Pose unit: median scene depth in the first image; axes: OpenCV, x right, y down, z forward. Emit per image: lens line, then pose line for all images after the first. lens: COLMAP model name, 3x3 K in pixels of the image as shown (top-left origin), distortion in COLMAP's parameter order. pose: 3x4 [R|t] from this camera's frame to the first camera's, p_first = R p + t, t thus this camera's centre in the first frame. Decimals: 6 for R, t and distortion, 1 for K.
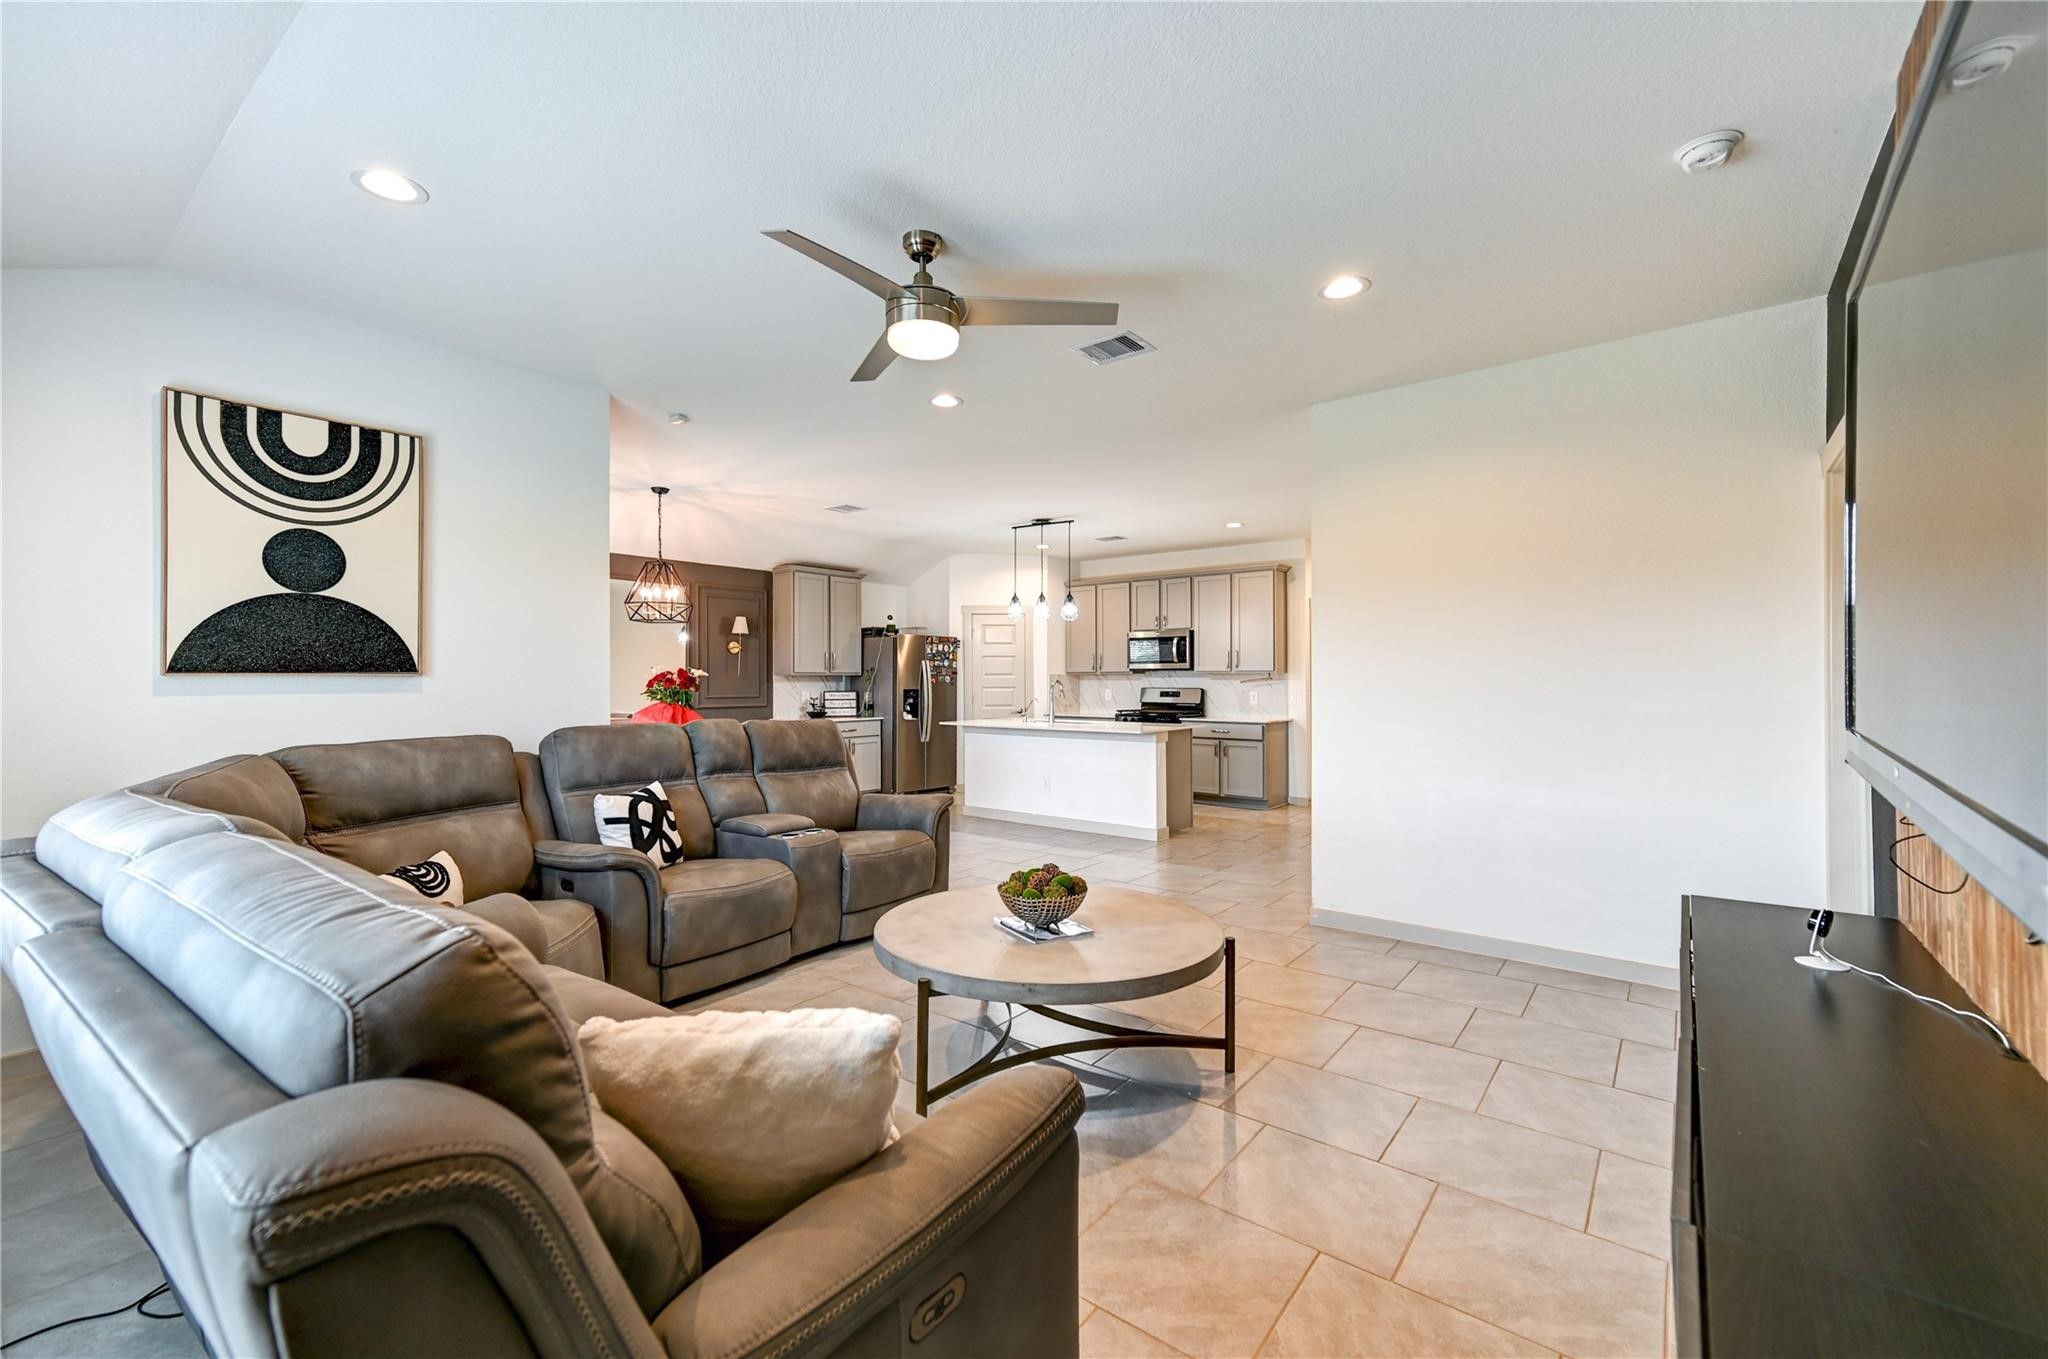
lens RADIAL K [[838.2, 0, 1030.6], [0, 838.2, 670.7], [0, 0, 1]] dist [0.001078, 0.000095]
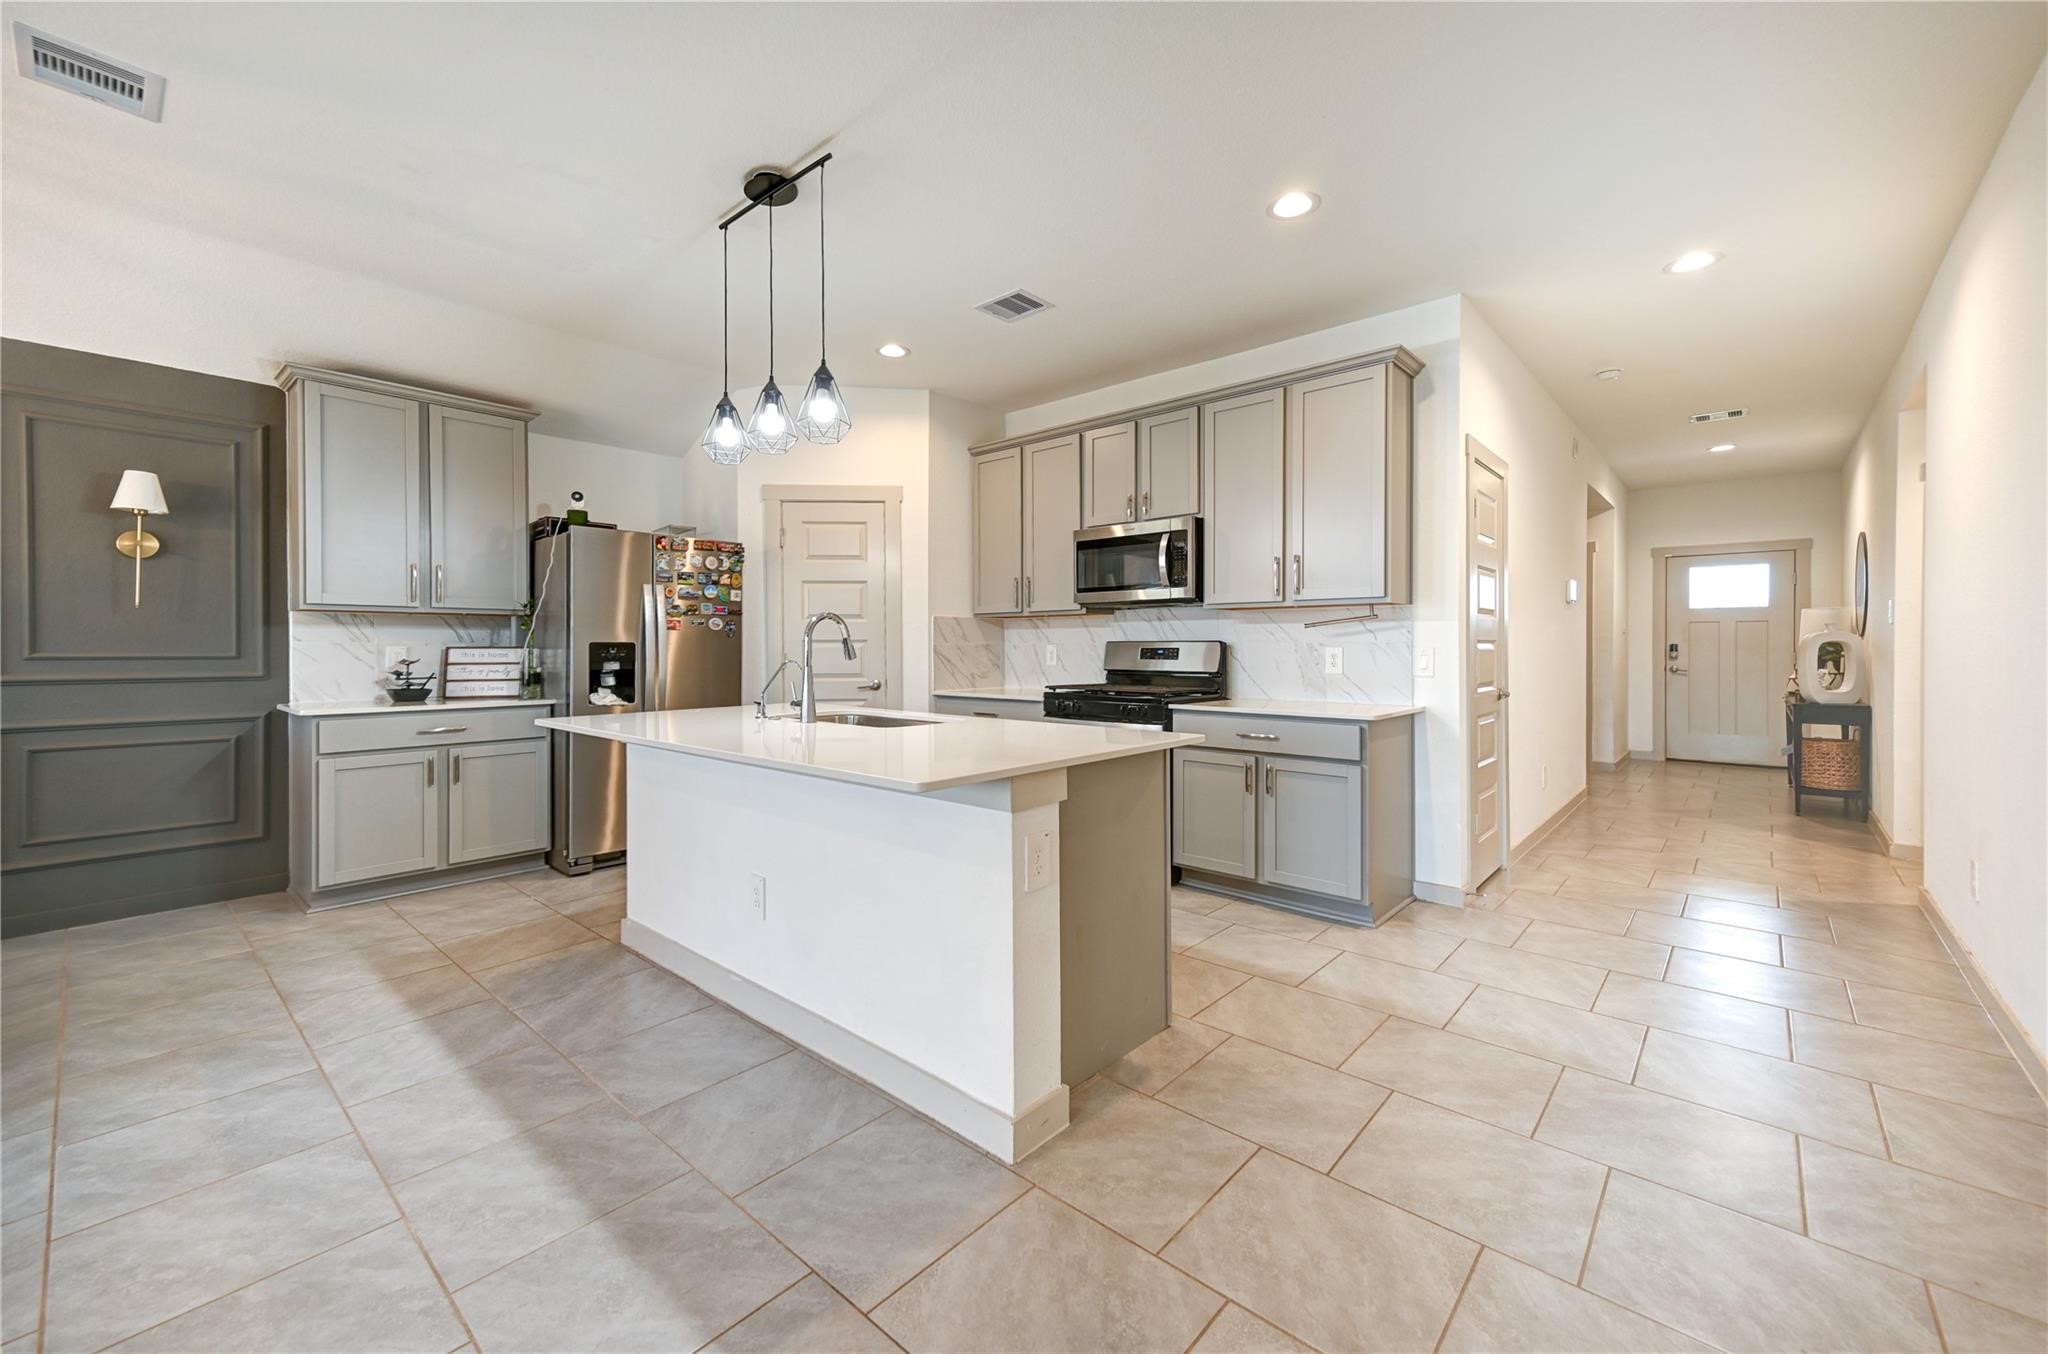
lens RADIAL K [[808.3, 0, 1031.5], [0, 808.3, 650.3], [0, 0, 1]] dist [0.019680, 0.000111]
pose [[0.997521, -0.000256, -0.070370, 0.131174], [0.001283, 0.999893, 0.014548, 0.020021], [0.070358, -0.014602, 0.997415, 0.542116]]
